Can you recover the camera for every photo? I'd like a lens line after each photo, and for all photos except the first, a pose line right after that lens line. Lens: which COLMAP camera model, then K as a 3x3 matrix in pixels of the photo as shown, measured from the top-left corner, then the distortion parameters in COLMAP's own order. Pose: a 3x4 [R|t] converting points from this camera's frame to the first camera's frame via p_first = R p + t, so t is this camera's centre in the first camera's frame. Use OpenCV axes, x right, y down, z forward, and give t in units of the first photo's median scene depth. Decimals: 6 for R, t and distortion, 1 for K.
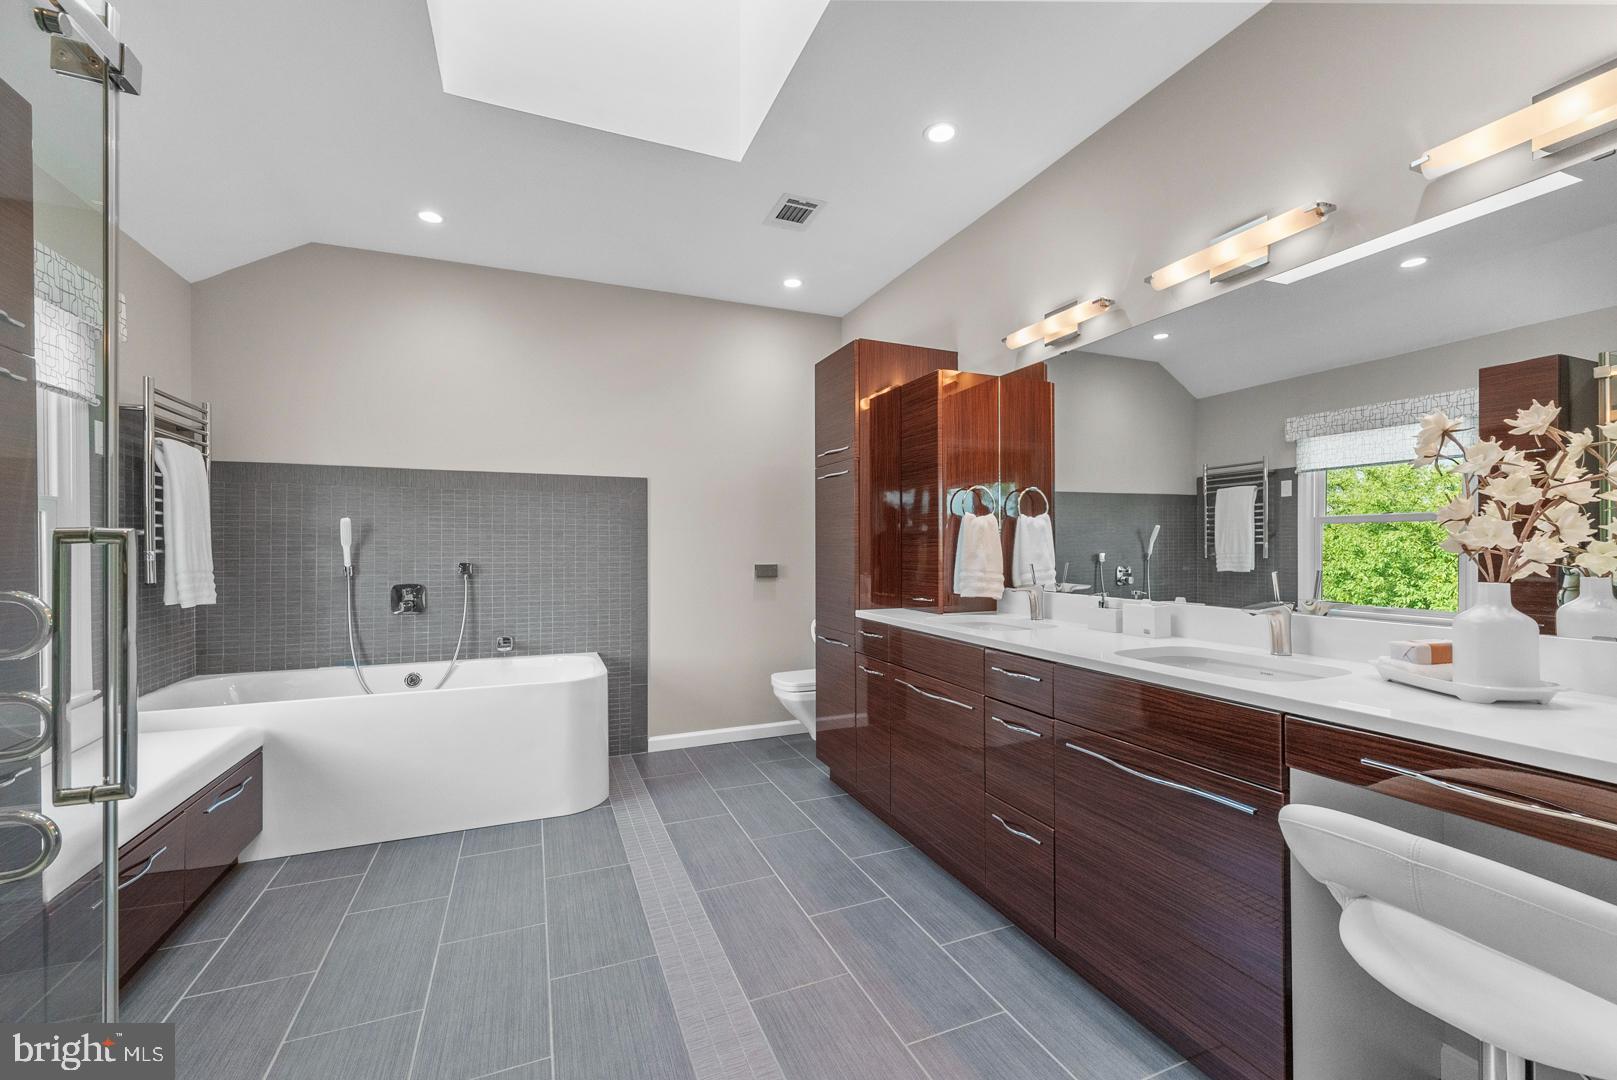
lens RADIAL K [[670.0, 0, 806.6], [0, 670.0, 534.8], [0, 0, 1]] dist [0.002233, -0.000367]
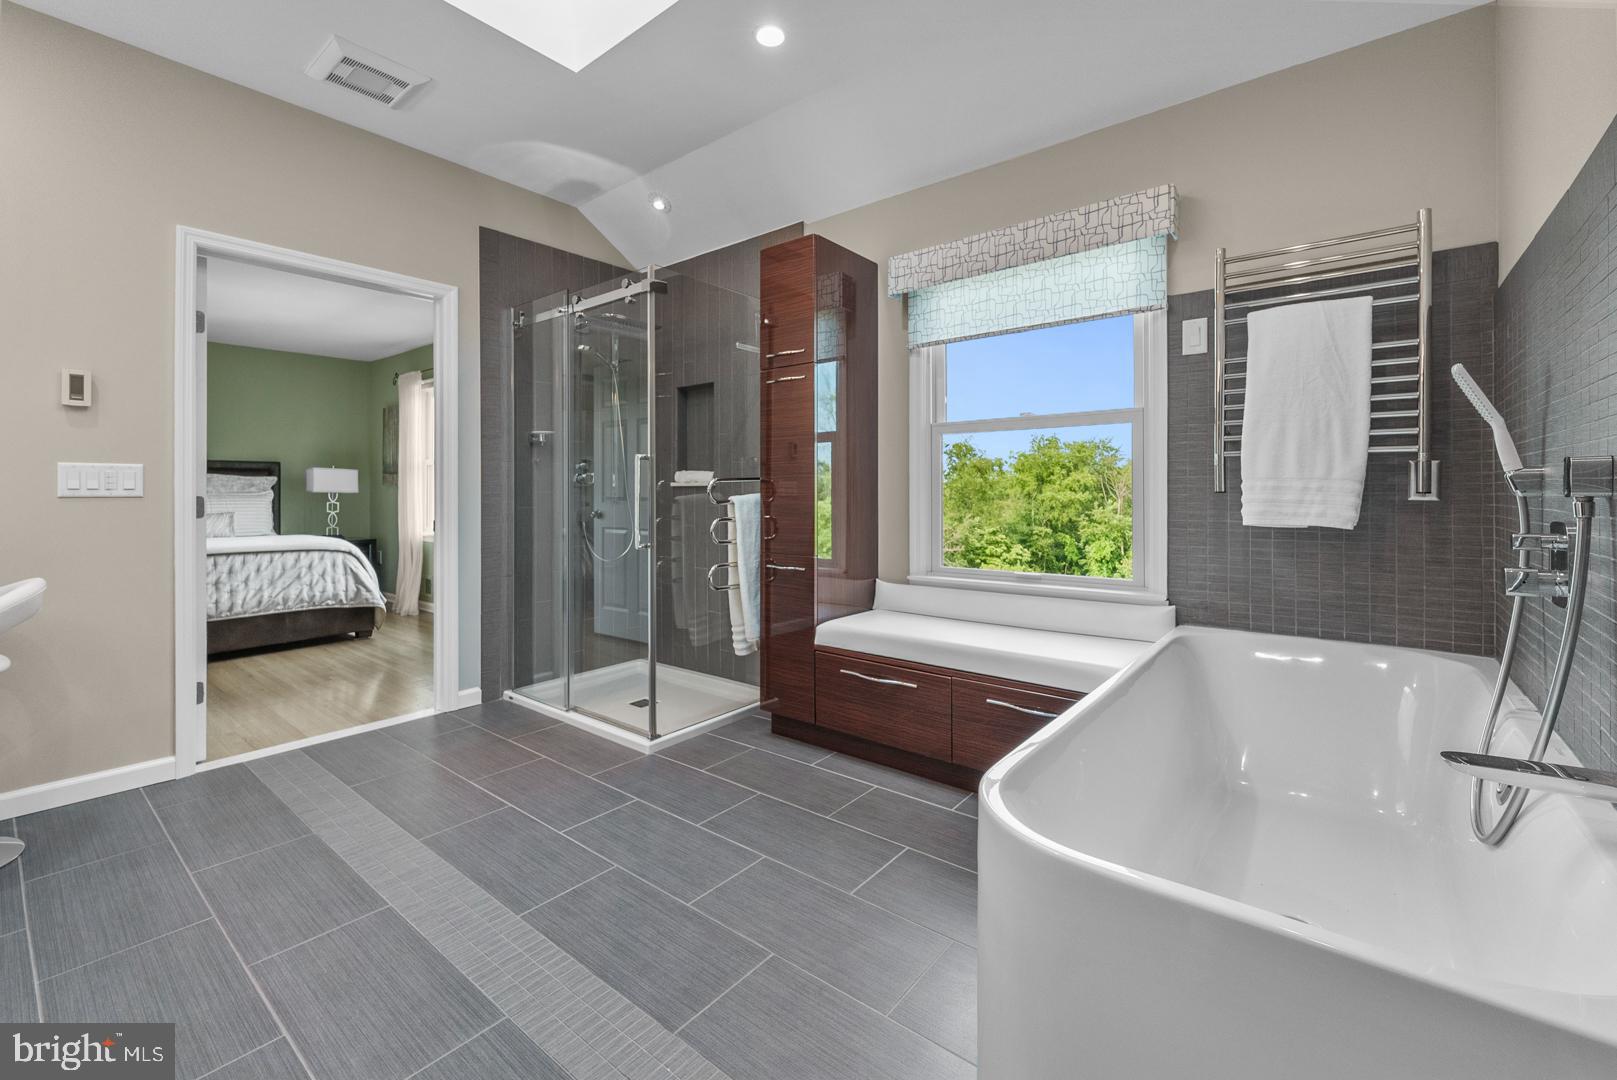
lens RADIAL K [[670.0, 0, 794.4], [0, 670.0, 511.1], [0, 0, 1]] dist [0.002233, -0.000367]
pose [[-0.881975, 0.013267, -0.471110, -0.134066], [0.011674, 0.999912, 0.006303, 0.104071], [0.471152, 0.000059, -0.882052, 1.887009]]
